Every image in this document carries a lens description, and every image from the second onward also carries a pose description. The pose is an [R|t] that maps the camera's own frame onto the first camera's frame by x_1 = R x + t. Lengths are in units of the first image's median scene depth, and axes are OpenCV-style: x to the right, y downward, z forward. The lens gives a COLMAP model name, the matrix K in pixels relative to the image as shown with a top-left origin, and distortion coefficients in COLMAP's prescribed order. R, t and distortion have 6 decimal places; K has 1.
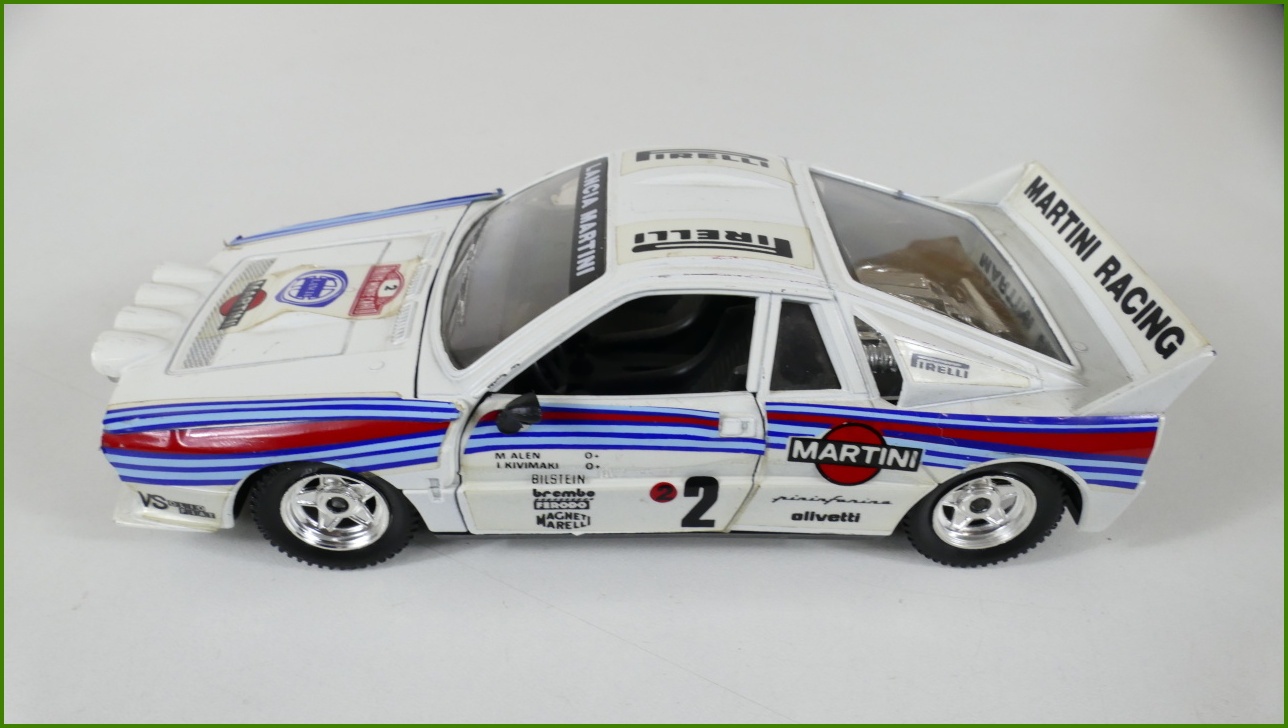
lens RADIAL K [[867.0, 0, 641.0], [0, 867.0, 480.5], [0, 0, 1]] dist [-0.051033, 0.000661]
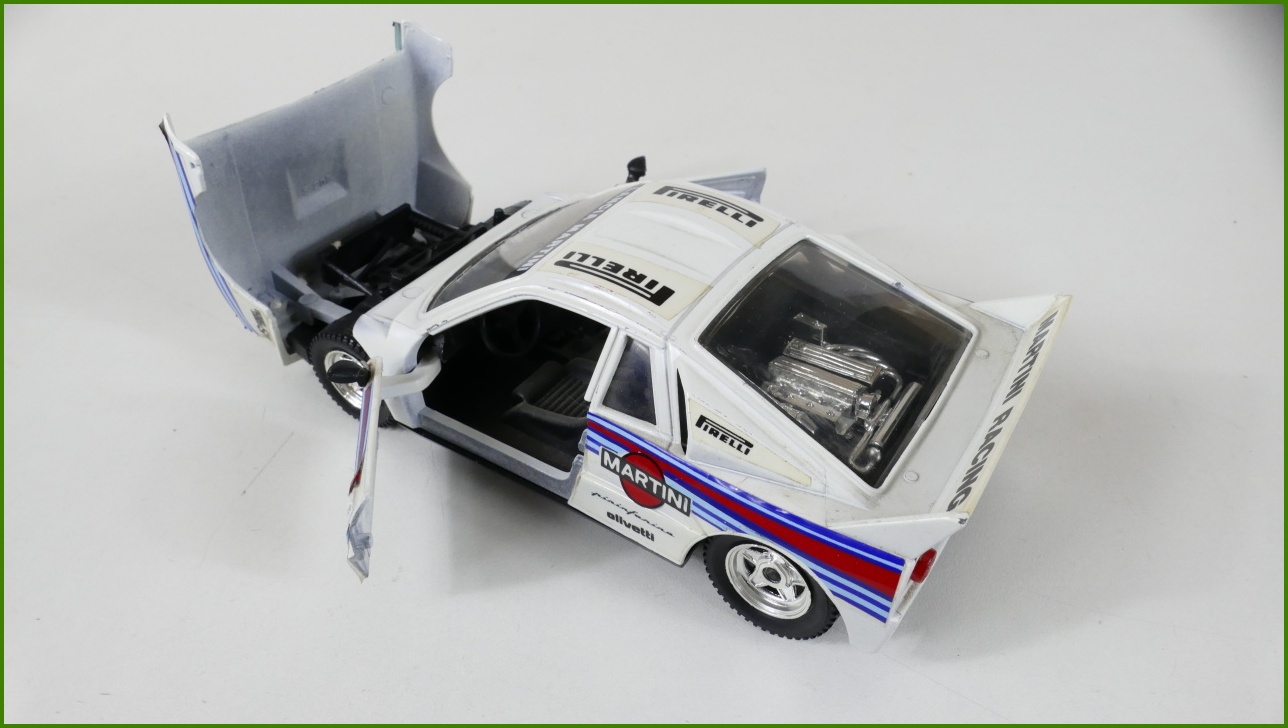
lens RADIAL K [[867.0, 0, 641.0], [0, 867.0, 480.5], [0, 0, 1]] dist [-0.051033, 0.000661]
pose [[0.825279, 0.381797, -0.416108, 0.728128], [-0.364845, 0.922884, 0.123179, -0.173038], [0.431049, 0.050158, 0.900933, -0.057939]]
